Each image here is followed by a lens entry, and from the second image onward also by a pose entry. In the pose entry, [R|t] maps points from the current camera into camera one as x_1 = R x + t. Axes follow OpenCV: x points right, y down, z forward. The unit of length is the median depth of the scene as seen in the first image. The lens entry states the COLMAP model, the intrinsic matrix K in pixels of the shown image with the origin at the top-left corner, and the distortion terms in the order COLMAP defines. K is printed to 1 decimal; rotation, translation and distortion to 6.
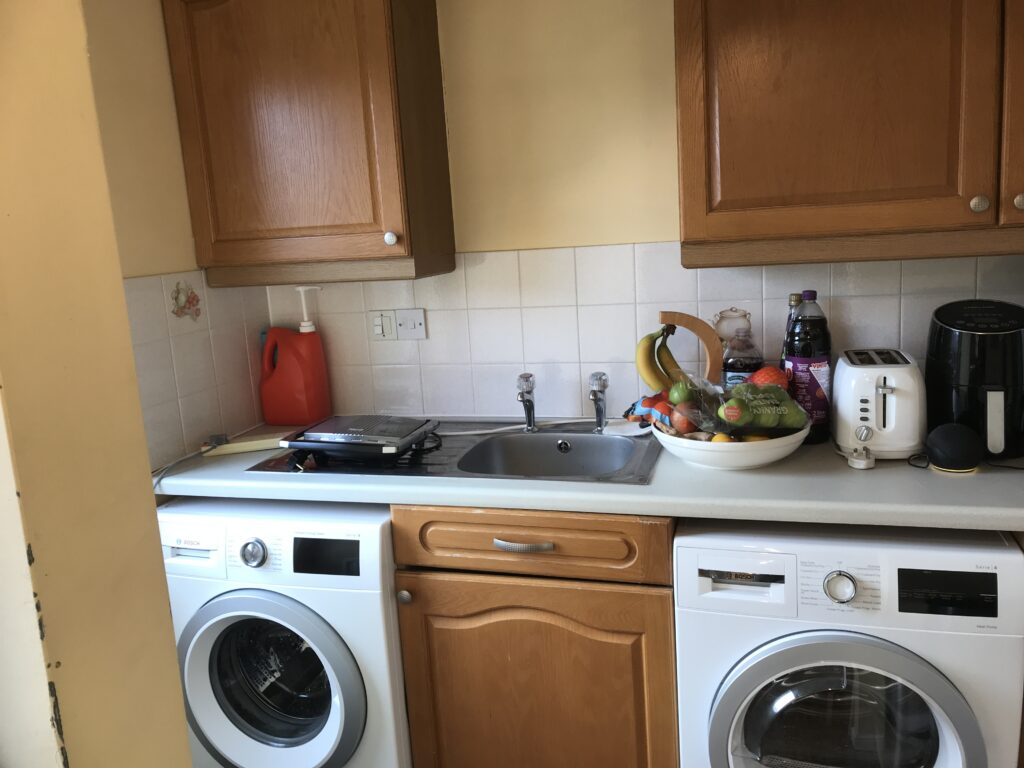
lens RADIAL K [[838.8, 0, 513.8], [0, 838.8, 370.9], [0, 0, 1]] dist [0.055660, -0.044691]
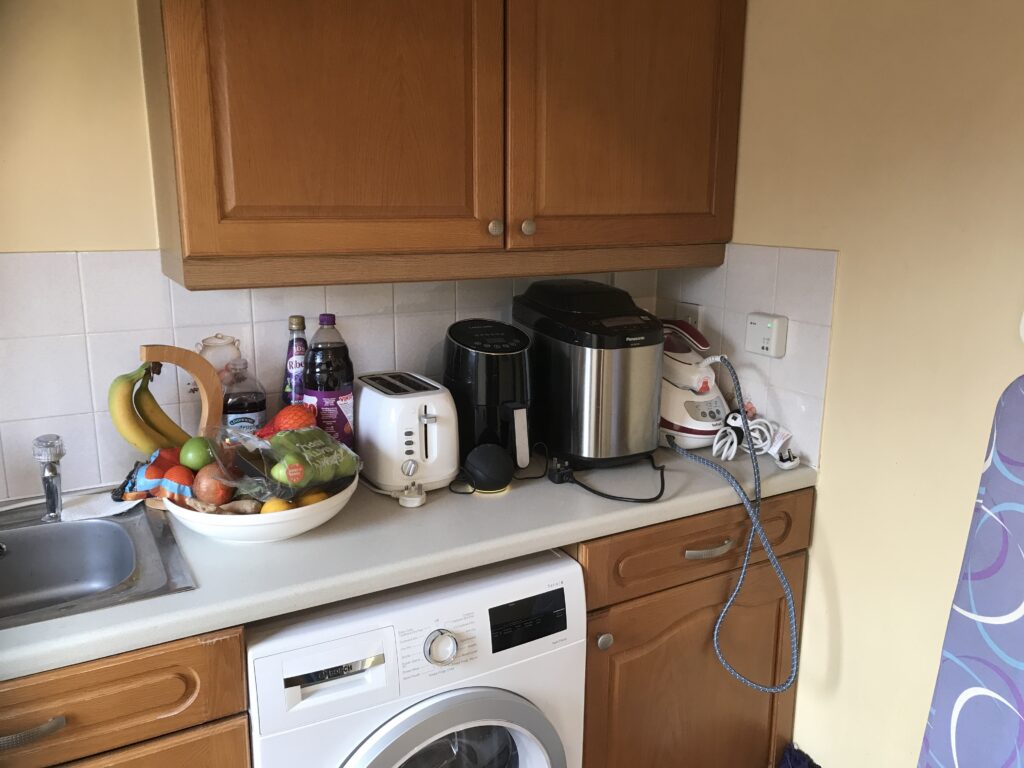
lens RADIAL K [[838.8, 0, 513.8], [0, 838.8, 370.9], [0, 0, 1]] dist [0.055660, -0.044691]
pose [[0.695472, -0.084436, 0.713575, -0.157958], [0.078859, 0.996042, 0.041001, -0.061614], [-0.714213, 0.027757, 0.699378, 0.269071]]
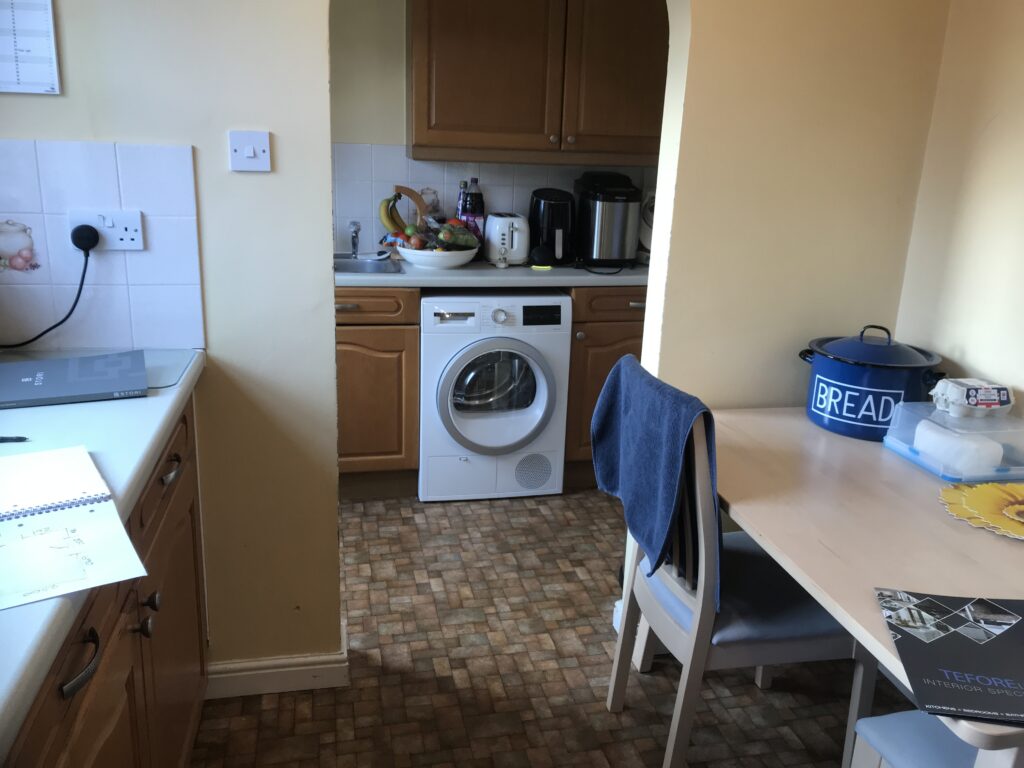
lens RADIAL K [[838.8, 0, 513.8], [0, 838.8, 370.9], [0, 0, 1]] dist [0.055660, -0.044691]
pose [[0.874309, -0.037676, 0.483905, -0.537992], [-0.003137, 0.996523, 0.083255, 0.191676], [-0.485360, -0.074309, 0.871151, -0.767027]]
